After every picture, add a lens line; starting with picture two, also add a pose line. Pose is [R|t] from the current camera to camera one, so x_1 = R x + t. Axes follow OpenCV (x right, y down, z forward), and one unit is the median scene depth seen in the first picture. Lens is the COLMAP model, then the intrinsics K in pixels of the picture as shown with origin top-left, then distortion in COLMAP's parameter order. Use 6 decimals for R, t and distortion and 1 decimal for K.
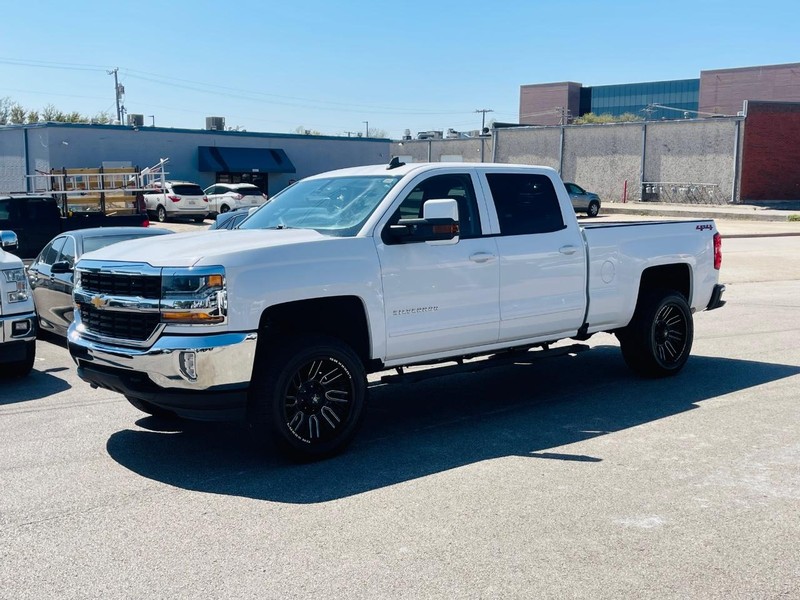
lens RADIAL K [[906.3, 0, 400.0], [0, 906.3, 300.0], [0, 0, 1]] dist [0.145335, -0.356099]
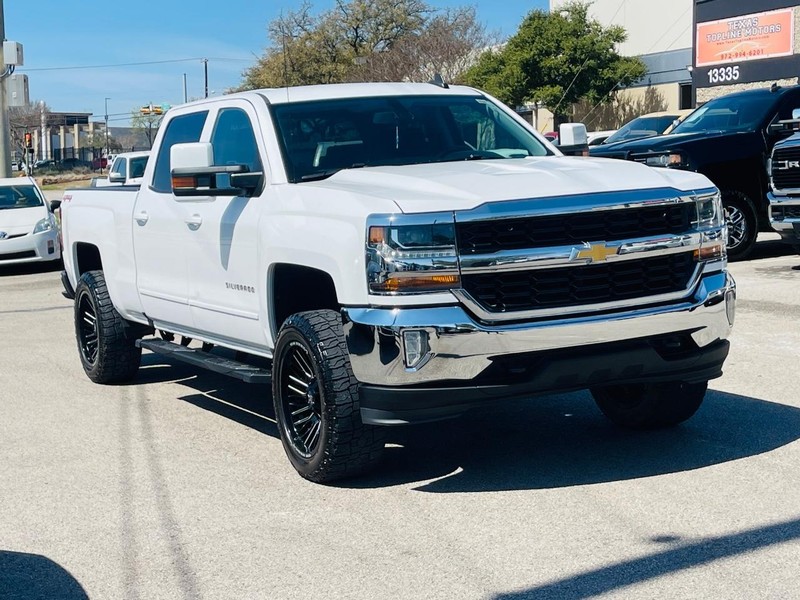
lens RADIAL K [[1342.0, 0, 400.0], [0, 1342.0, 300.0], [0, 0, 1]] dist [0.158142, -0.296198]
pose [[0.261295, -0.092353, 0.960831, -0.936774], [0.142180, 0.988237, 0.056322, -0.028729], [-0.954730, 0.121895, 0.271352, 0.607658]]
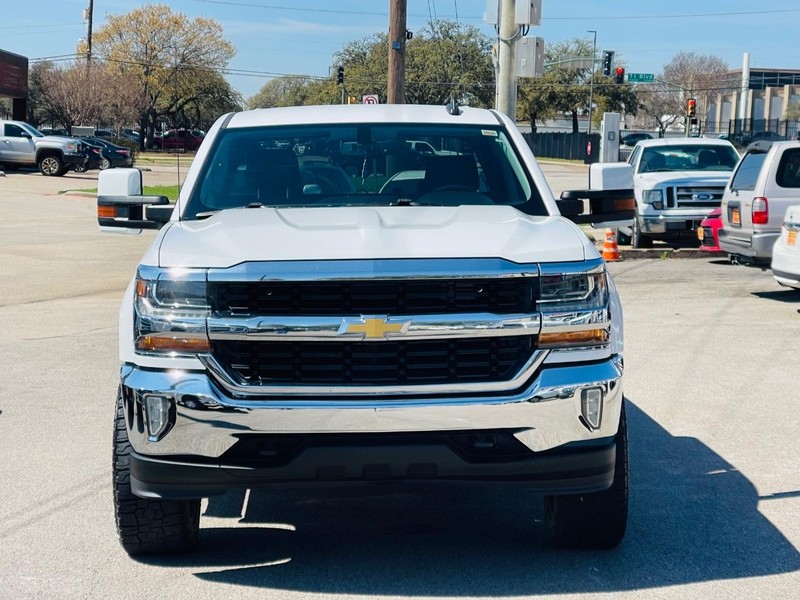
lens RADIAL K [[1827.8, 0, 413.6], [0, 1827.8, 345.6], [0, 0, 1]] dist [0.329331, -0.216104]
pose [[0.639018, -0.059158, 0.766914, -0.854675], [0.067254, 0.997517, 0.020908, -0.007058], [-0.766246, 0.038218, 0.641409, 0.152257]]
